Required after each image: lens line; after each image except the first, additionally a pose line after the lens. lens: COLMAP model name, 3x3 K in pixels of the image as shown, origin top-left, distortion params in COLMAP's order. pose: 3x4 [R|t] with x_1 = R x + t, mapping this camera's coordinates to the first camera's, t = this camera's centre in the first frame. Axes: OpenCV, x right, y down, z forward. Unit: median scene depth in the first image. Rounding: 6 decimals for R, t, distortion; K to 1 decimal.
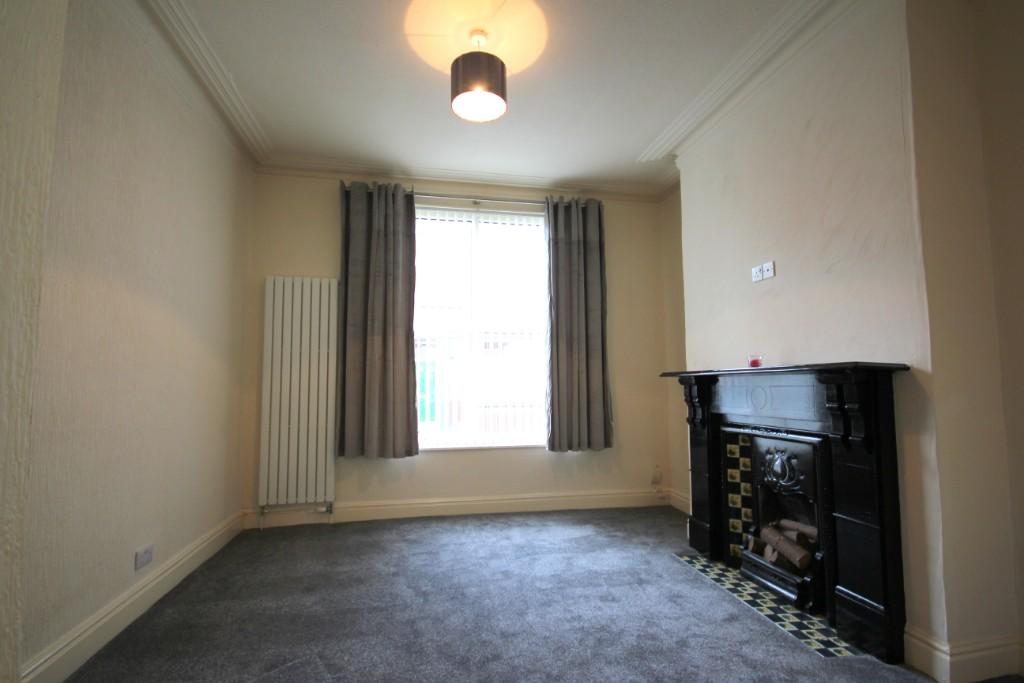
lens RADIAL K [[471.0, 0, 515.1], [0, 471.0, 343.9], [0, 0, 1]] dist [0.001751, 0.000014]
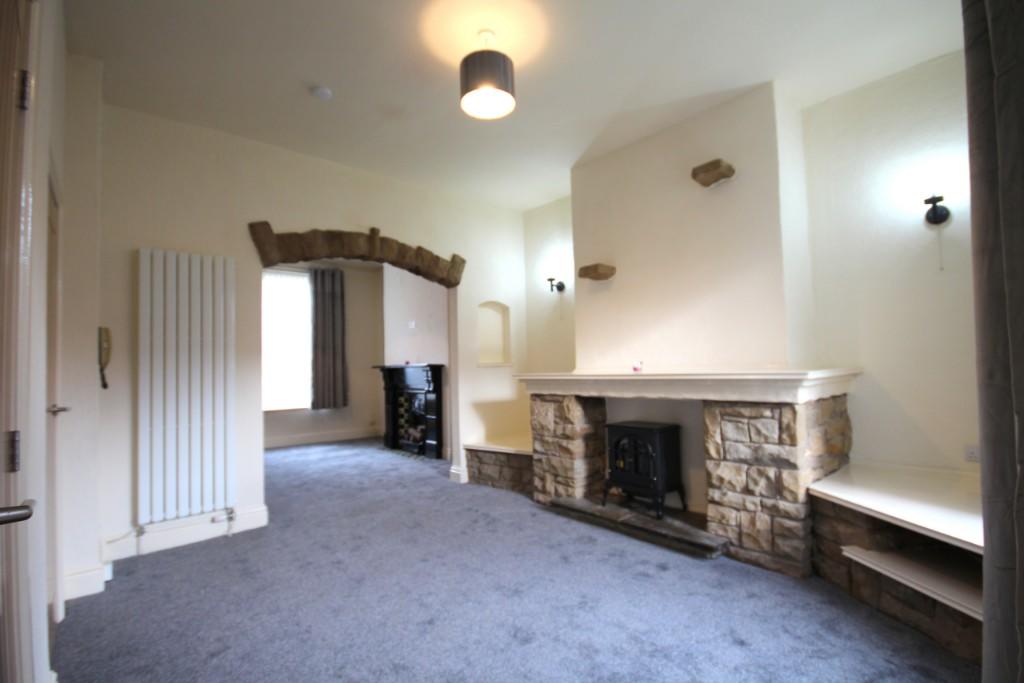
lens RADIAL K [[471.0, 0, 518.8], [0, 471.0, 345.3], [0, 0, 1]] dist [0.001751, 0.000014]
pose [[0.858262, 0.004155, 0.513196, -0.207092], [-0.022116, 0.999338, 0.028897, -0.108835], [-0.512736, -0.036151, 0.857785, -1.140633]]
